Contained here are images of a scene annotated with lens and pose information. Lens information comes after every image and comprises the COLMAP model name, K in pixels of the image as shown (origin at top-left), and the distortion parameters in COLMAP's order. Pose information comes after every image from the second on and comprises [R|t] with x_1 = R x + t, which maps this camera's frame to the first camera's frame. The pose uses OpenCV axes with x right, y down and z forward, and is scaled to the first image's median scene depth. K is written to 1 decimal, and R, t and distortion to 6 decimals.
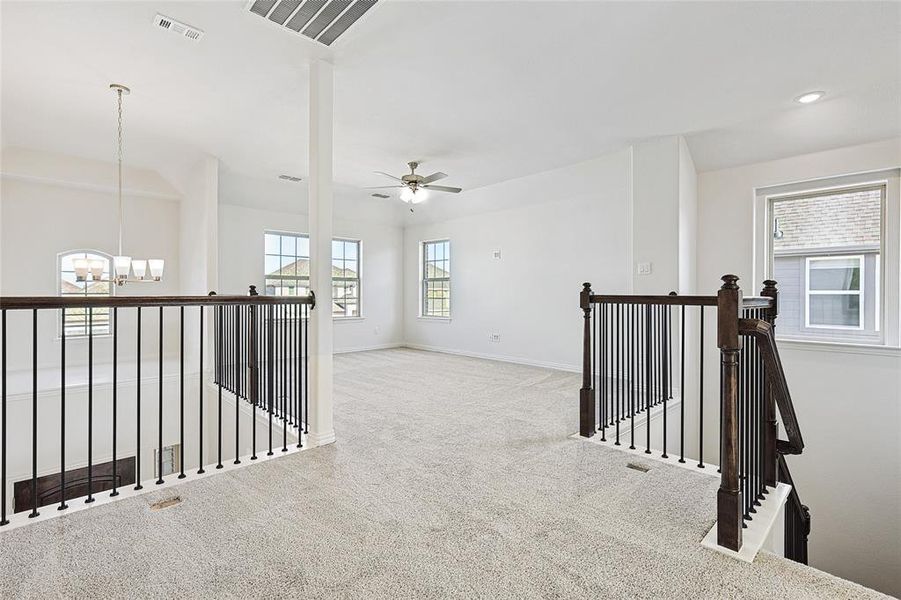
lens RADIAL K [[420.4, 0, 450.2], [0, 420.4, 297.2], [0, 0, 1]] dist [0.002663, -0.000004]
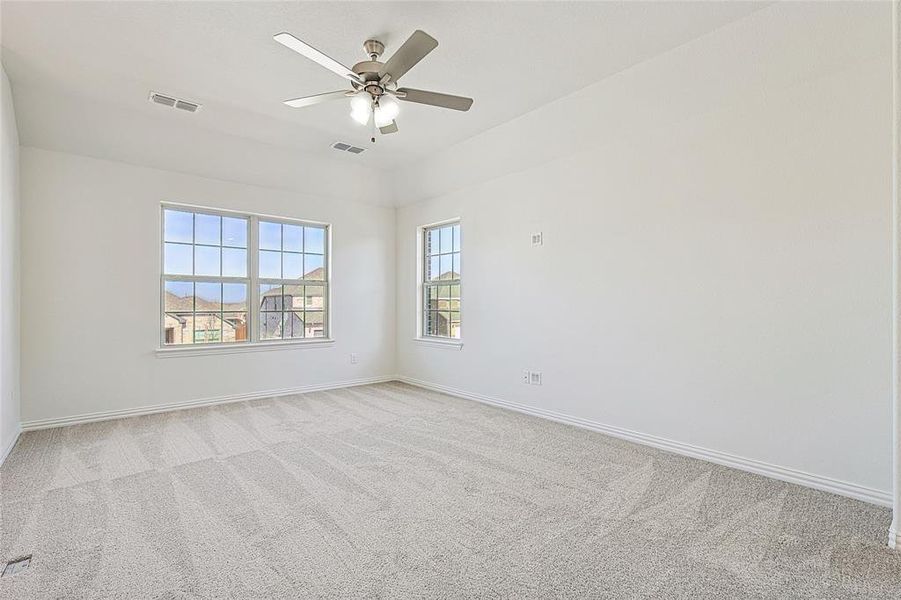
lens RADIAL K [[420.4, 0, 451.3], [0, 420.4, 304.7], [0, 0, 1]] dist [0.002663, -0.000004]
pose [[0.998102, 0.000175, -0.061580, 0.023212], [-0.000541, 0.999982, -0.005934, -0.003408], [0.061578, 0.005956, 0.998085, 0.341321]]
